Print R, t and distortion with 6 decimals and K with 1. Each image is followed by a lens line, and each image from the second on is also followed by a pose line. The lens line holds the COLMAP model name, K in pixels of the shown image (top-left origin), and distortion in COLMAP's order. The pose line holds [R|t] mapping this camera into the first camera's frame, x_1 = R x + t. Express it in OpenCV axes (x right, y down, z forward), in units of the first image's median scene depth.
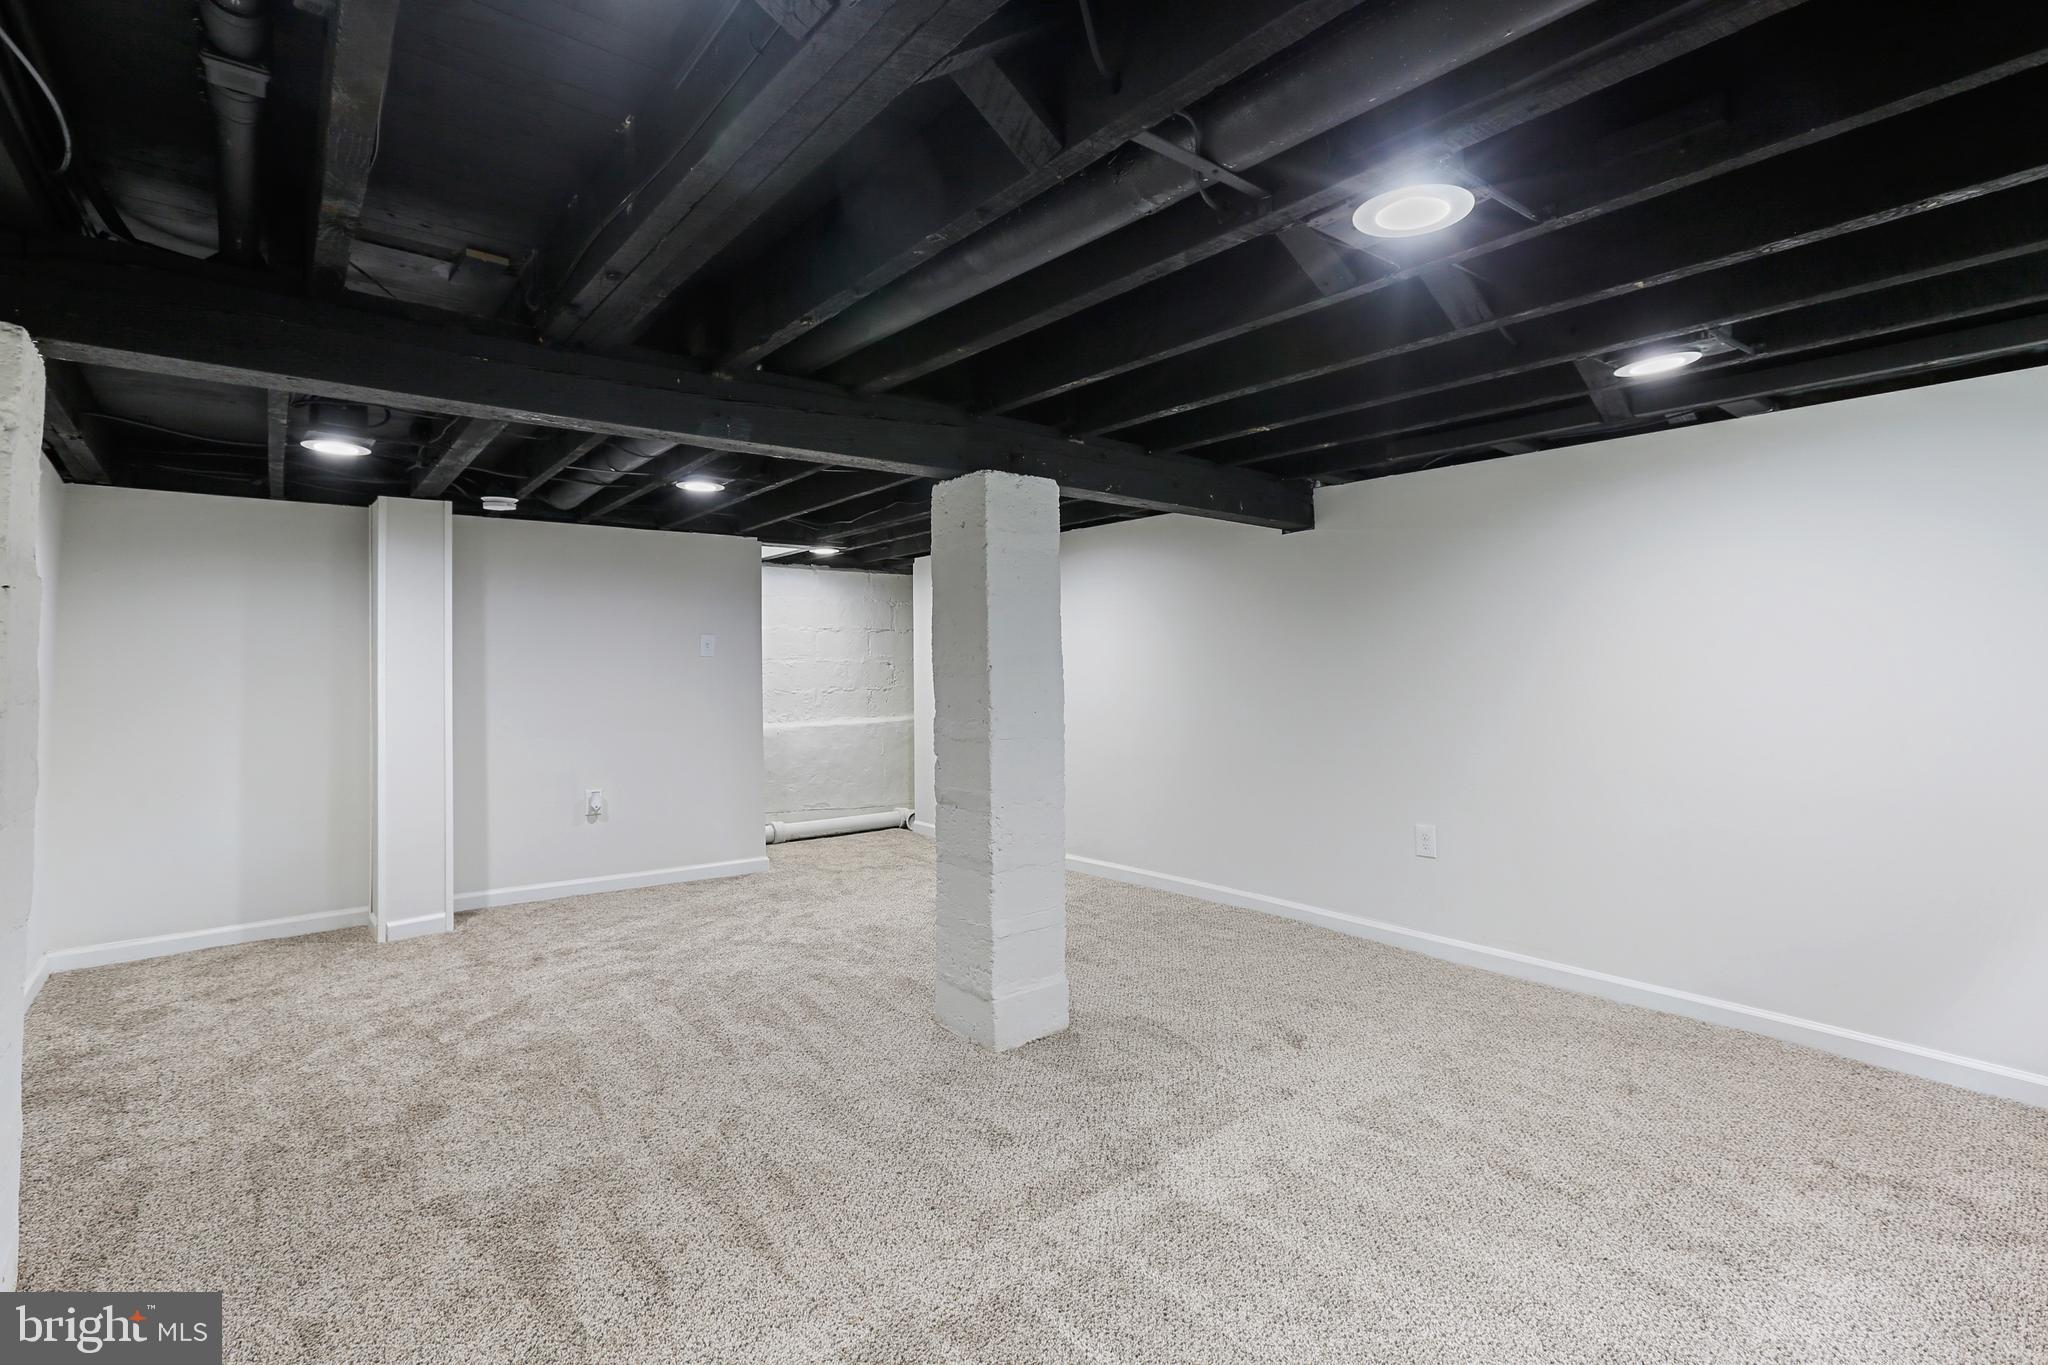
lens RADIAL K [[936.1, 0, 1019.3], [0, 936.1, 660.0], [0, 0, 1]] dist [-0.020168, 0.000045]
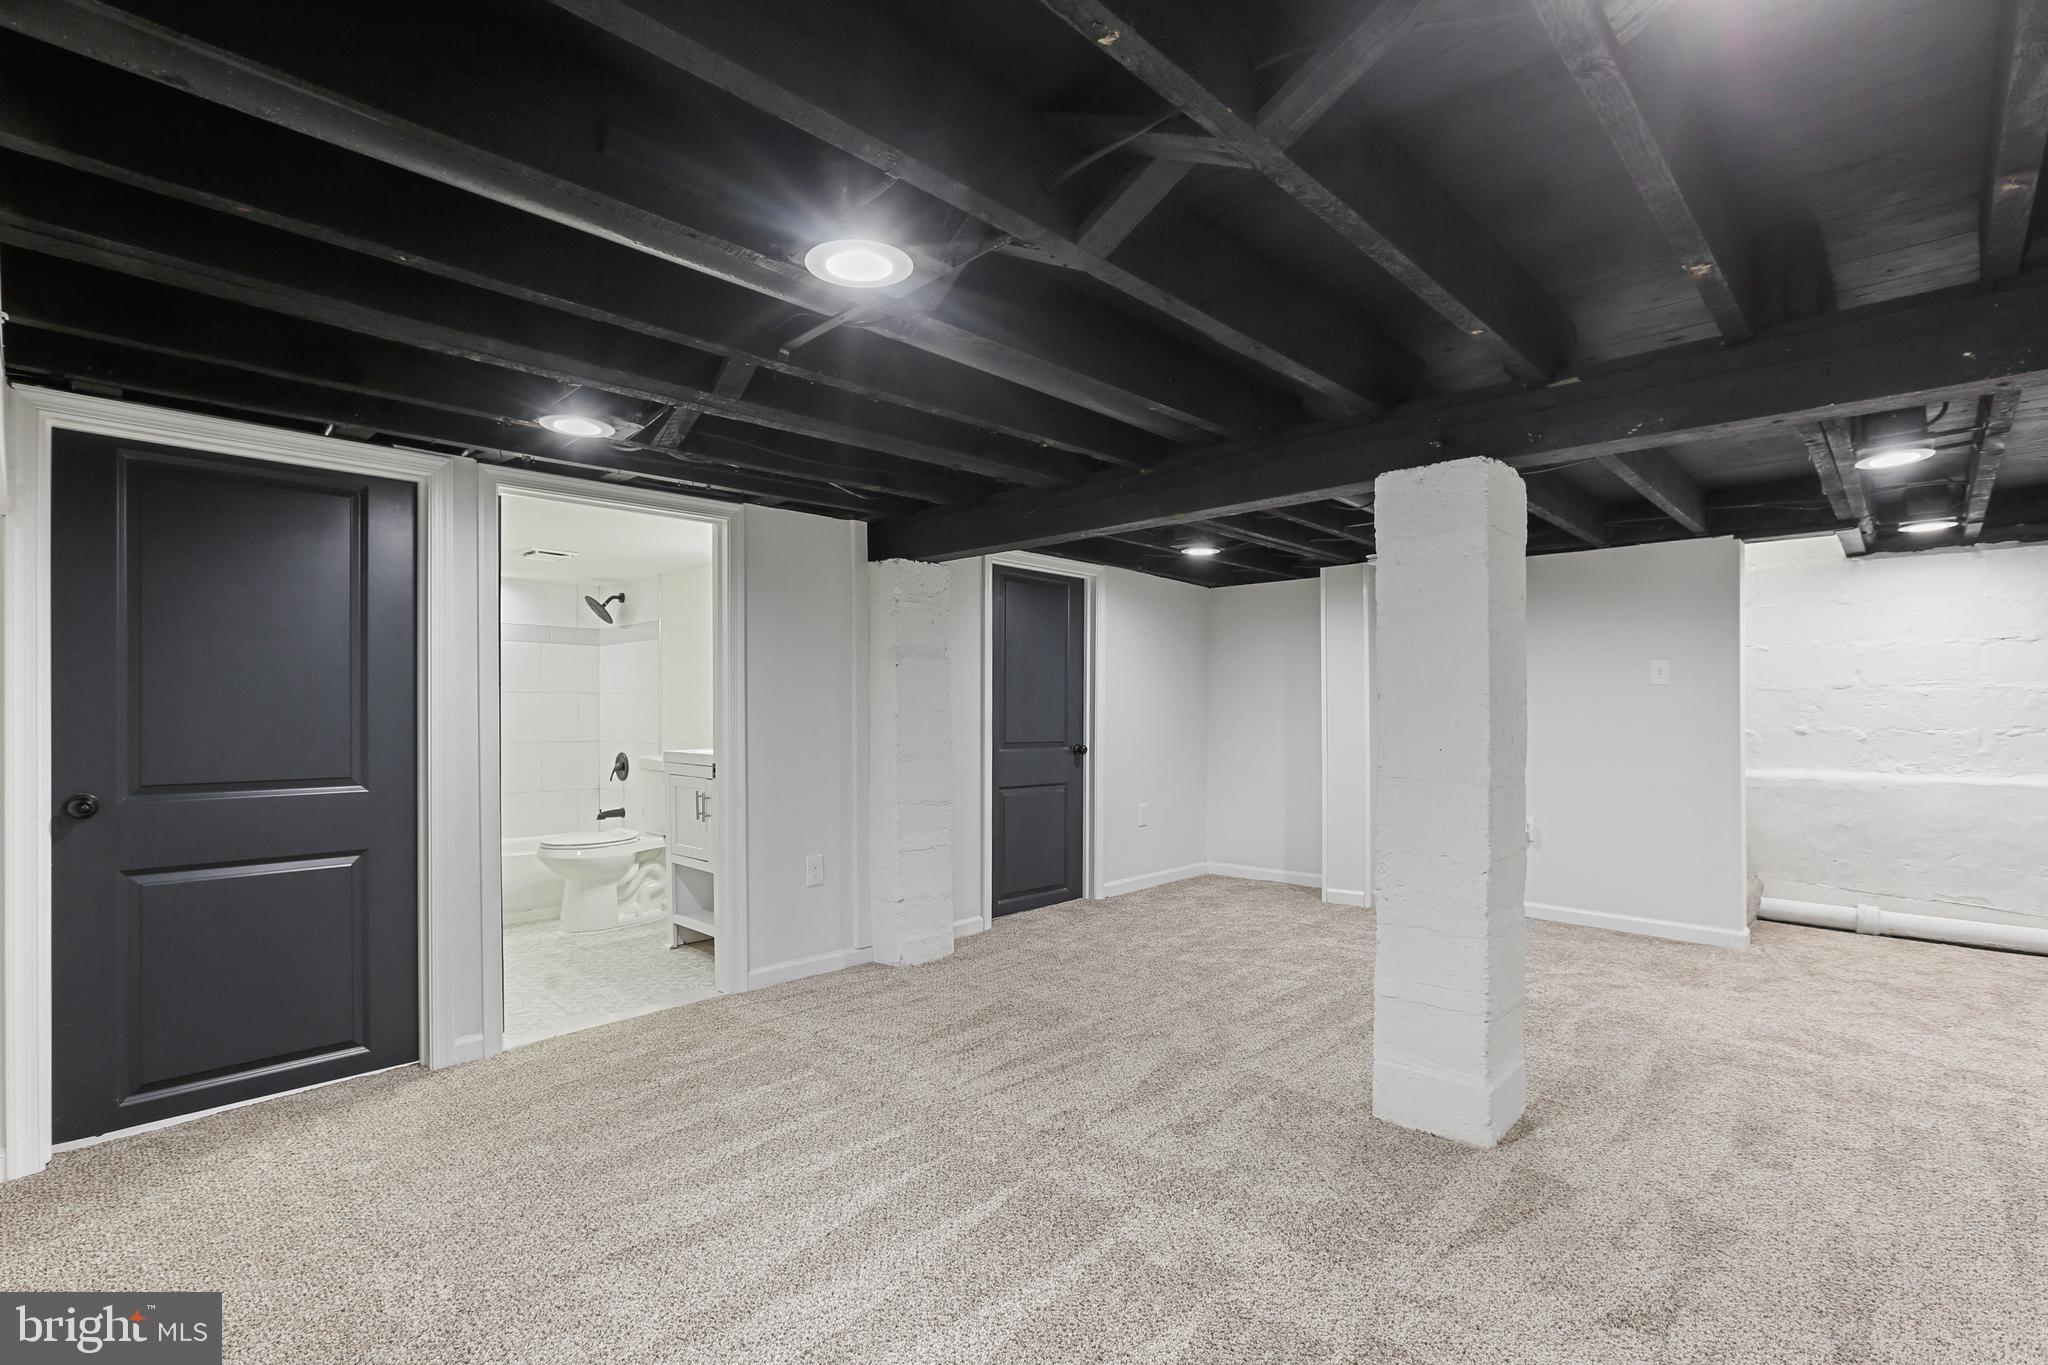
lens RADIAL K [[940.6, 0, 1024.5], [0, 940.6, 695.7], [0, 0, 1]] dist [-0.019840, 0.000031]
pose [[0.130589, -0.005910, -0.991419, 0.797653], [0.006951, 0.999963, -0.005045, 0.013477], [0.991412, -0.006232, 0.130625, 0.522461]]
